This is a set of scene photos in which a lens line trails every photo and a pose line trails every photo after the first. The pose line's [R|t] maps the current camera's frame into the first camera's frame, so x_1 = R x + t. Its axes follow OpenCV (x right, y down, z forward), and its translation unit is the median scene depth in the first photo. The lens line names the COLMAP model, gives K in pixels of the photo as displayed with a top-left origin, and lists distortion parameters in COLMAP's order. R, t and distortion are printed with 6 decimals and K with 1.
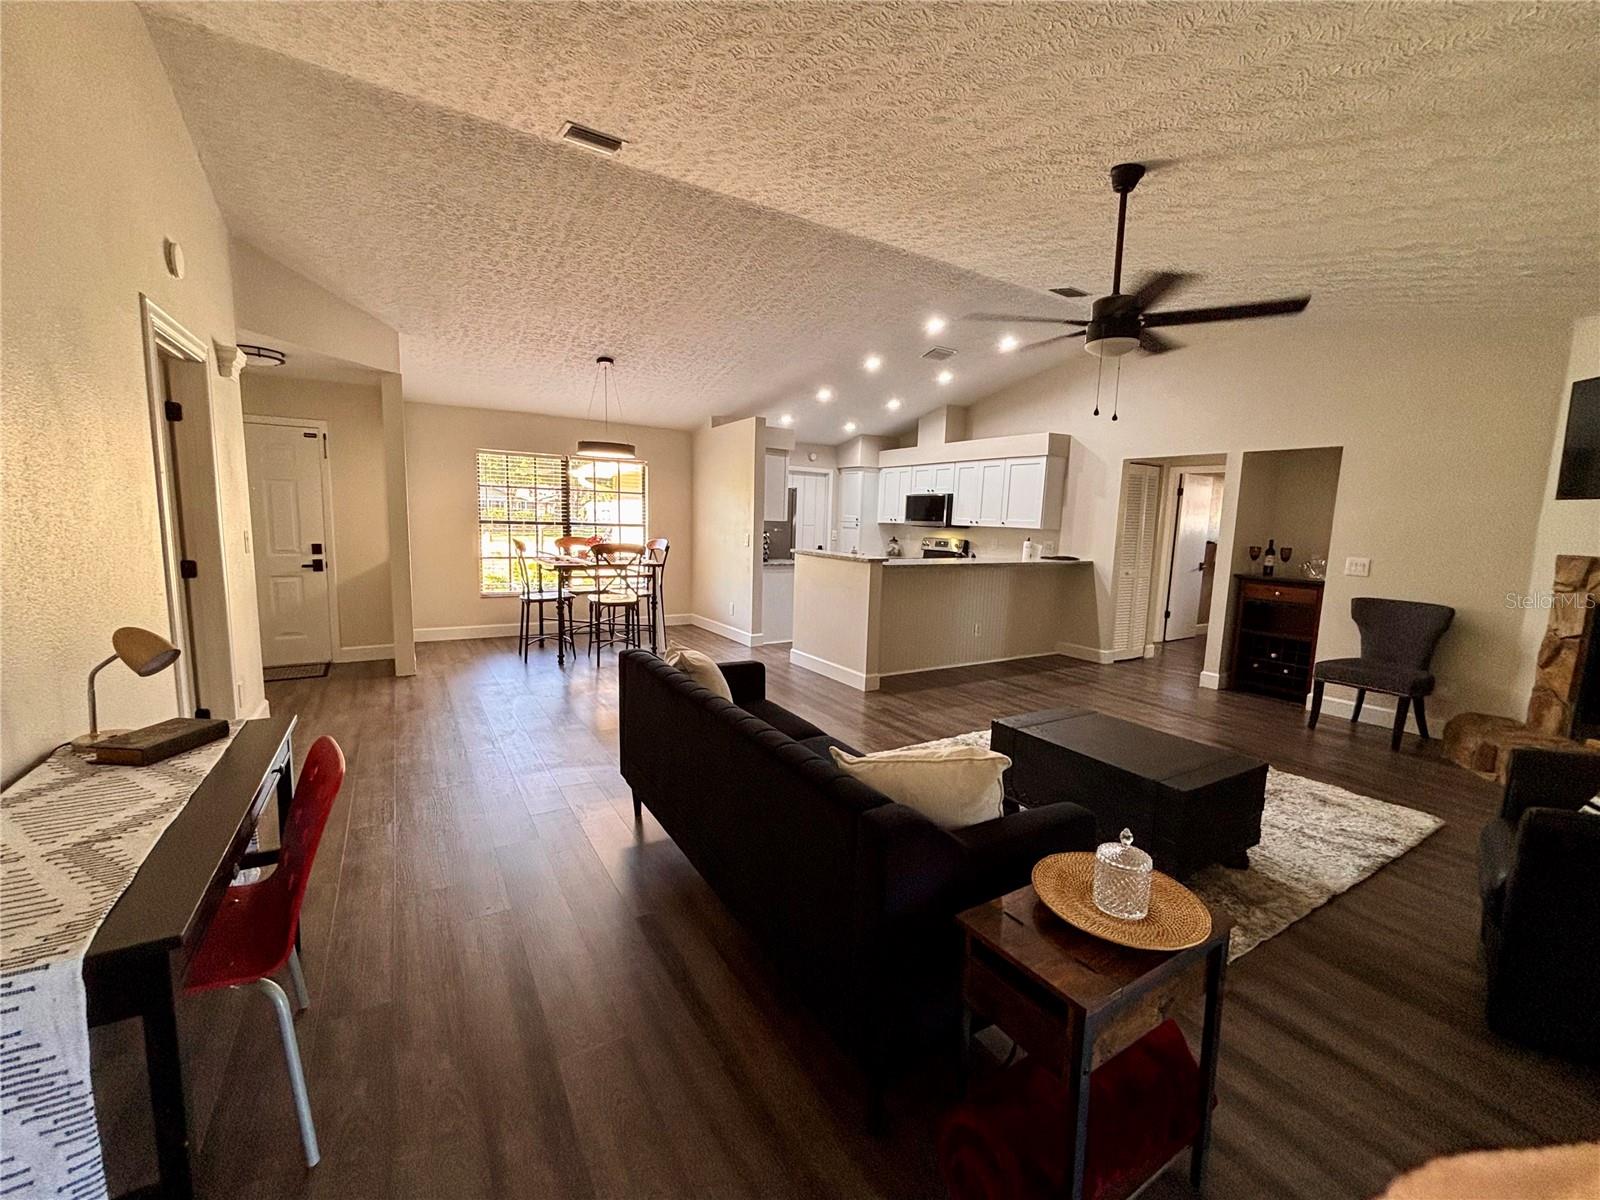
lens RADIAL K [[647.5, 0, 800.0], [0, 647.5, 600.0], [0, 0, 1]] dist [0.003371, -0.000360]
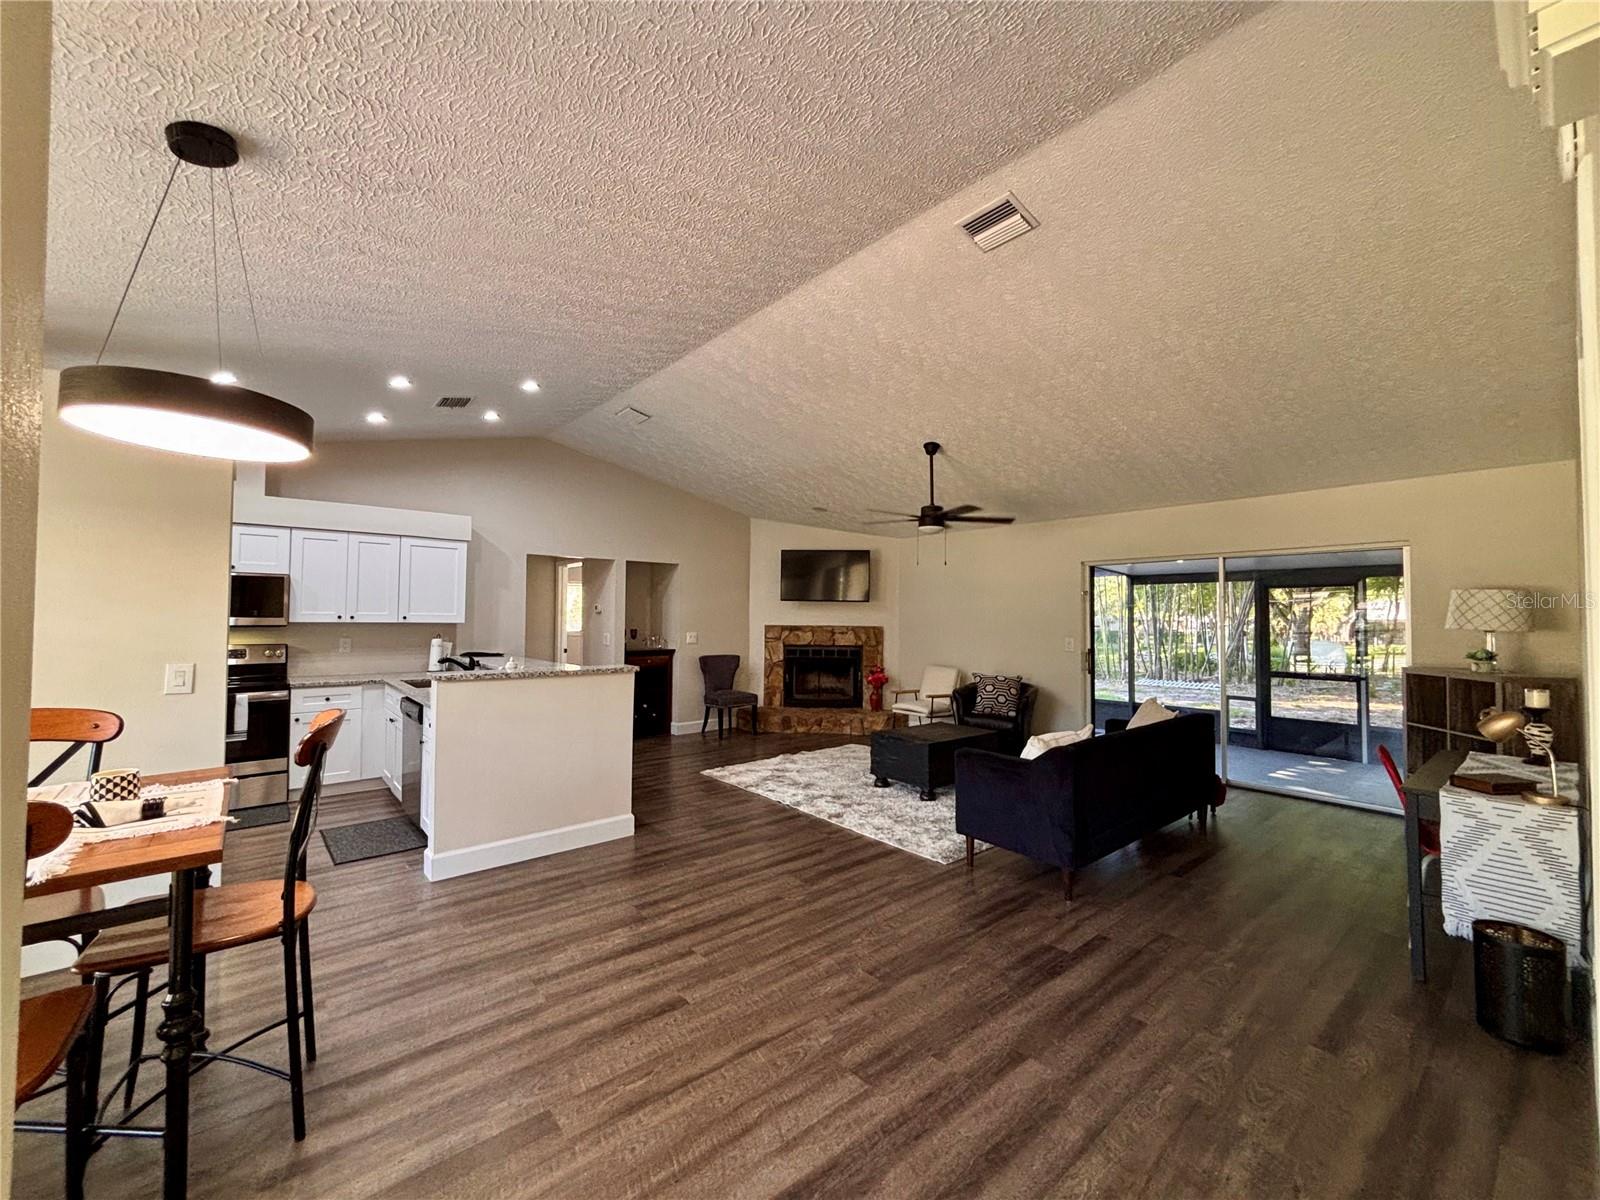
lens RADIAL K [[647.5, 0, 800.0], [0, 647.5, 600.0], [0, 0, 1]] dist [0.003371, -0.000360]
pose [[-0.151174, -0.009116, 0.988465, -0.516148], [0.115719, 0.992919, 0.026855, -0.103547], [-0.981711, 0.118444, -0.149048, 0.629852]]
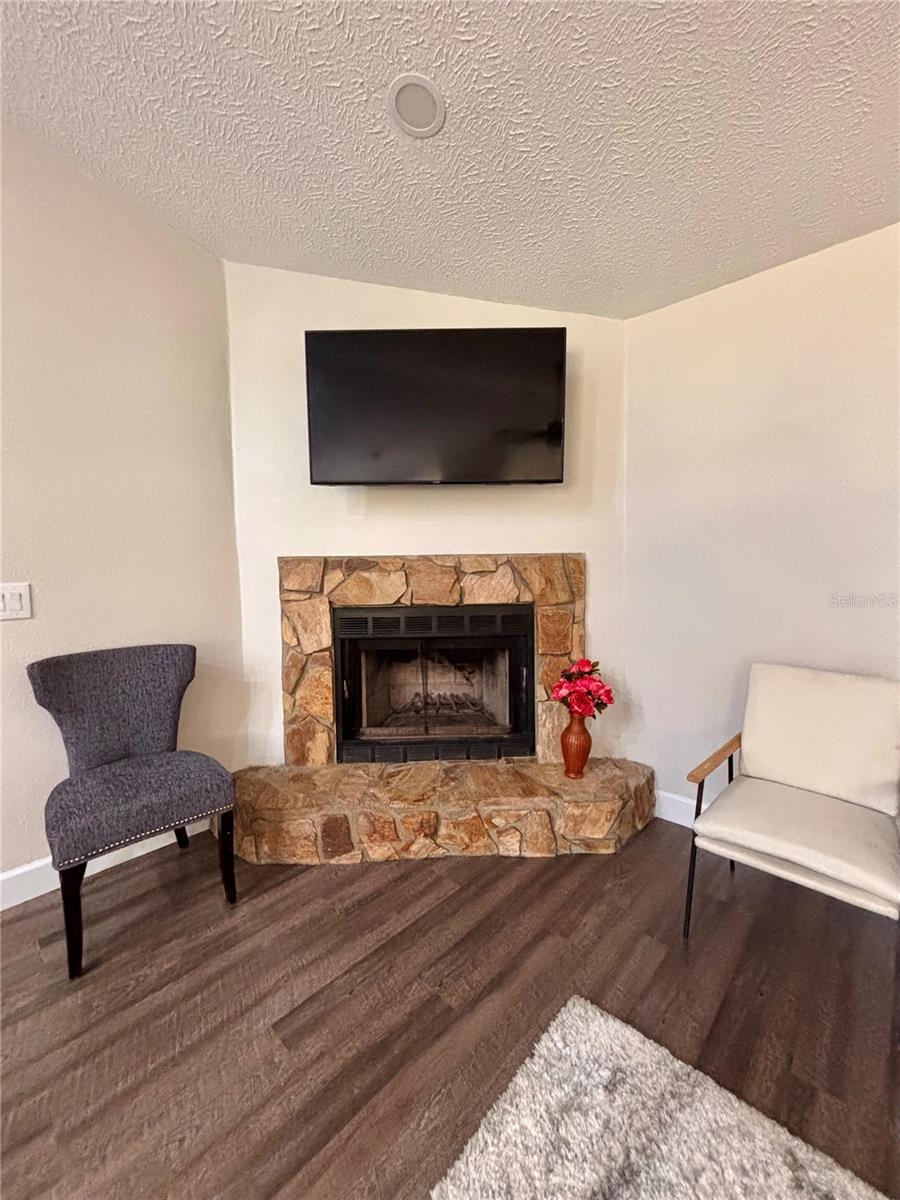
lens RADIAL K [[485.6, 0, 450.0], [0, 485.6, 600.0], [0, 0, 1]] dist [0.003371, -0.000360]
pose [[-0.254457, -0.105375, 0.961326, 0.273575], [0.132523, 0.980869, 0.142595, -0.039220], [-0.957961, 0.163682, -0.235624, 0.497779]]
